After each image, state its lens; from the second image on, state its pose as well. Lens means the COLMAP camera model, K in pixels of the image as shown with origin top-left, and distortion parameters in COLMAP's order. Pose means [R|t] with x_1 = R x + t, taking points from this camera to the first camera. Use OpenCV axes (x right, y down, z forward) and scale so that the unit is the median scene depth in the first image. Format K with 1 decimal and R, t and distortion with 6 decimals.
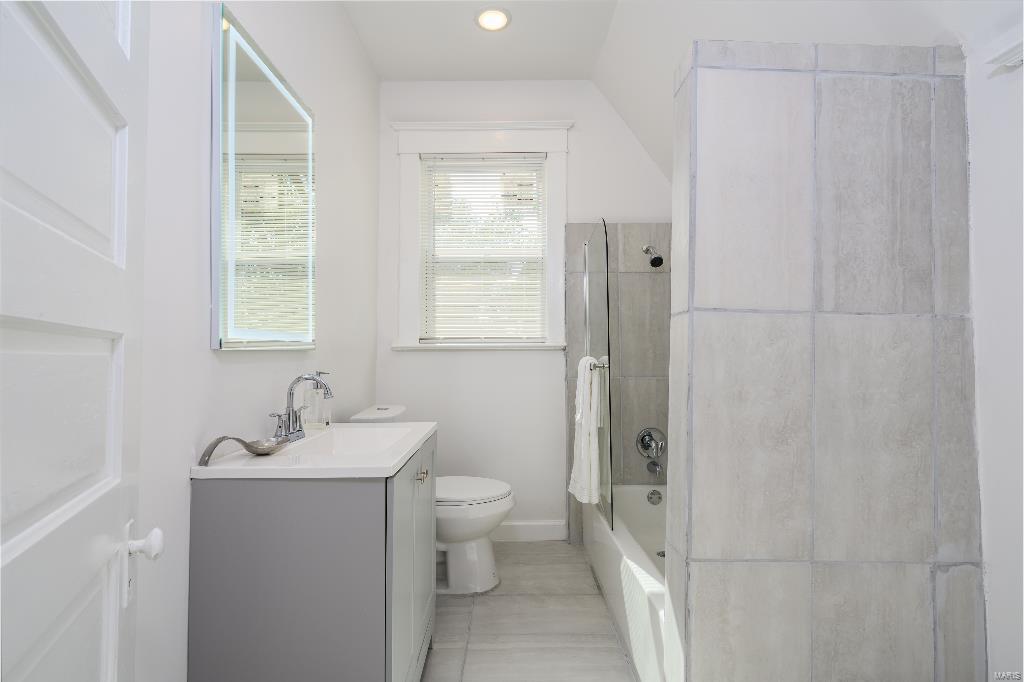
lens RADIAL K [[474.0, 0, 505.2], [0, 474.0, 339.2], [0, 0, 1]] dist [-0.000428, 0.000424]
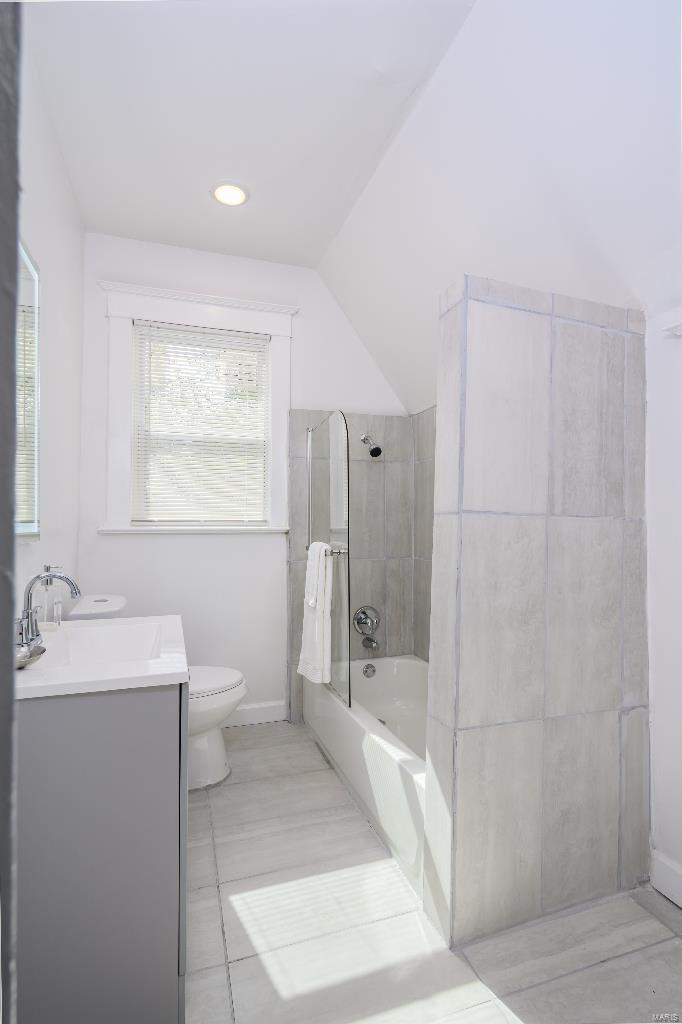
lens RADIAL K [[483.5, 0, 310.7], [0, 483.5, 517.5], [0, 0, 1]] dist [-0.000720, -0.000044]
pose [[0.954413, 0.006347, 0.298421, -0.295478], [-0.011499, 0.999814, 0.015513, -0.061804], [-0.298267, -0.018237, 0.954308, -0.003358]]
